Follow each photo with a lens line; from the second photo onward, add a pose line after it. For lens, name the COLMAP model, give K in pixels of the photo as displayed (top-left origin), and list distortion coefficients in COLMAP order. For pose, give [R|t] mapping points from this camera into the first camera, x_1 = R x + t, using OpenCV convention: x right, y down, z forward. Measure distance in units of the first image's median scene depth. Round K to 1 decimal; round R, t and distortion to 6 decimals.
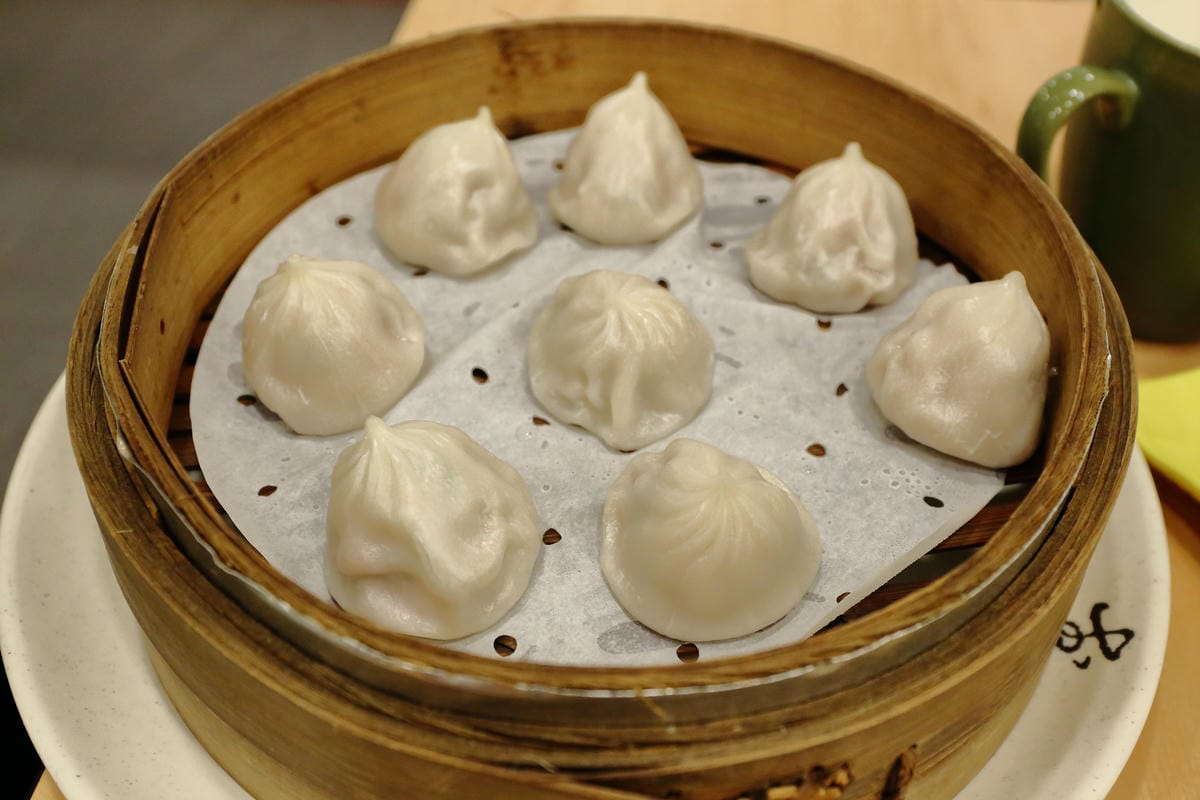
lens RADIAL K [[1311.2, 0, 600.0], [0, 1311.2, 400.0], [0, 0, 1]] dist [-0.031066, -0.015425]
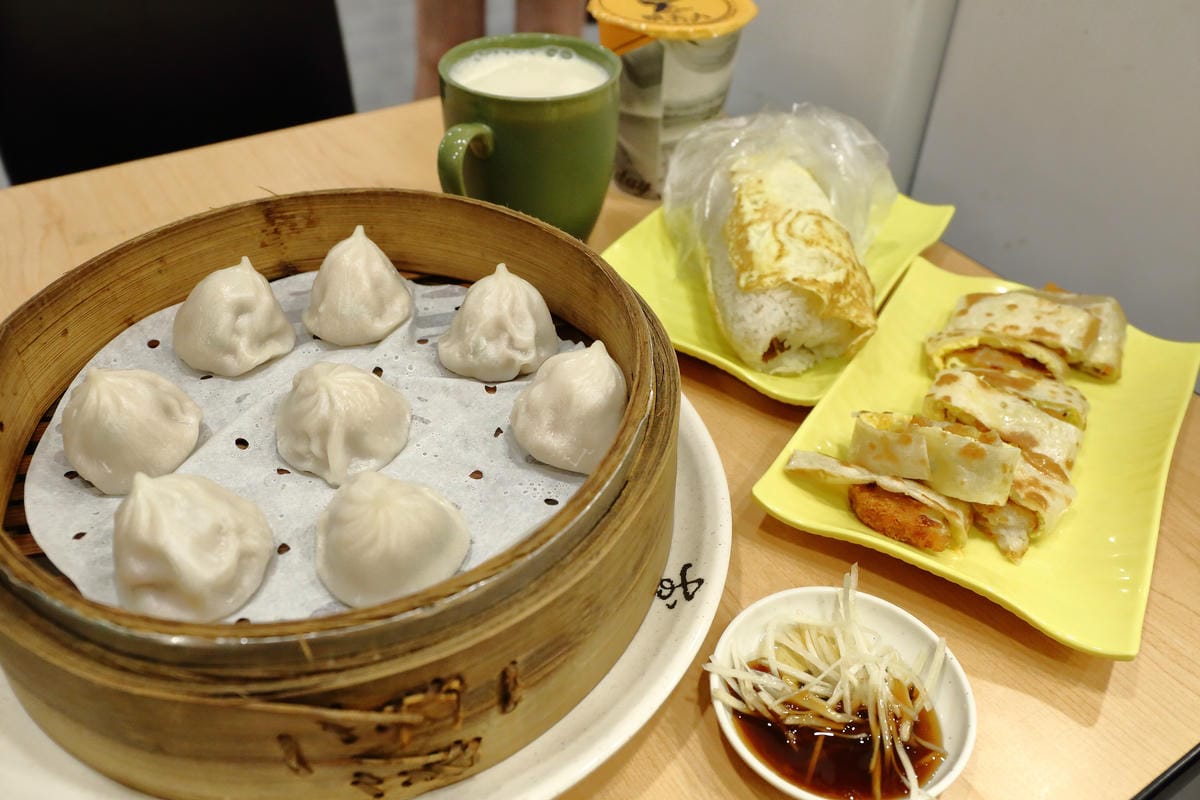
lens RADIAL K [[1032.6, 0, 600.0], [0, 1032.6, 400.0], [0, 0, 1]] dist [-0.043603, 0.010823]
pose [[0.991206, -0.079305, 0.105929, 0.186415], [0.086969, 0.993763, -0.069801, 0.047666], [-0.099733, 0.078399, 0.991921, -0.147384]]
